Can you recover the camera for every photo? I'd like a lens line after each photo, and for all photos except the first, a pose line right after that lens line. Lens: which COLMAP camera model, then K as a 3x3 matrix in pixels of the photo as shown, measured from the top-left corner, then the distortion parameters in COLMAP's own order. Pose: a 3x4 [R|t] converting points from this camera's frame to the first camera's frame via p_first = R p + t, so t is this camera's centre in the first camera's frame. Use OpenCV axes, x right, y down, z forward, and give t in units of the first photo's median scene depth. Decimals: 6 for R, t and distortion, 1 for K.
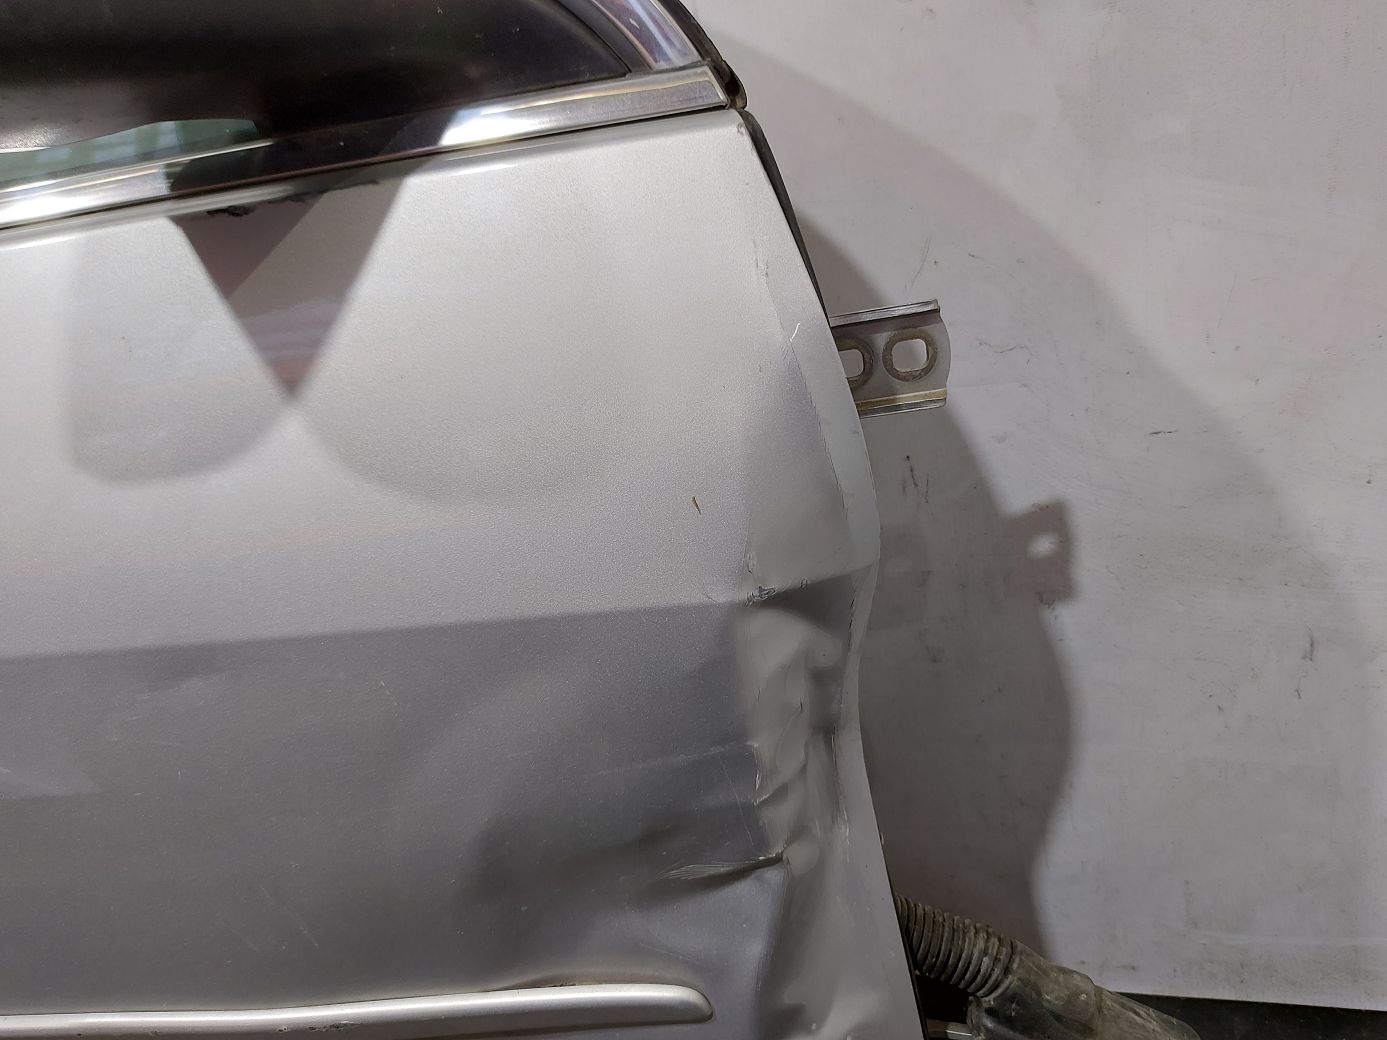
lens RADIAL K [[999.3, 0, 667.9], [0, 999.3, 543.2], [0, 0, 1]] dist [0.019914, -0.036883]
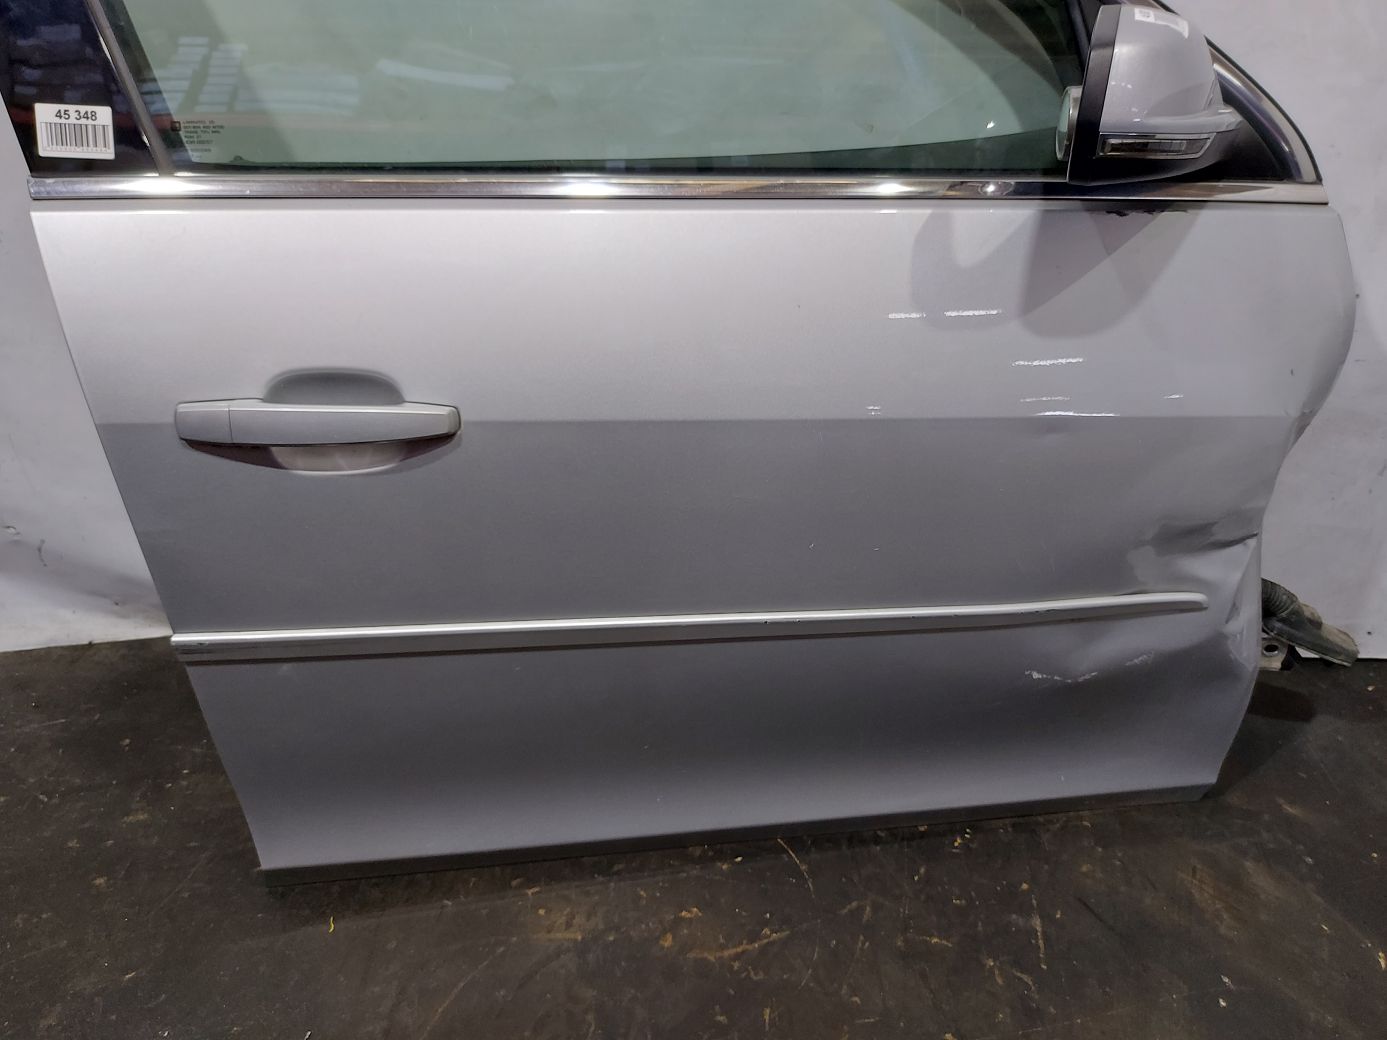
lens RADIAL K [[999.3, 0, 691.4], [0, 999.3, 530.6], [0, 0, 1]] dist [0.019914, -0.036883]
pose [[0.956877, 0.053391, 0.285546, -1.550035], [-0.084373, 0.991671, 0.097313, 0.170484], [-0.277972, -0.117209, 0.953412, -0.704459]]
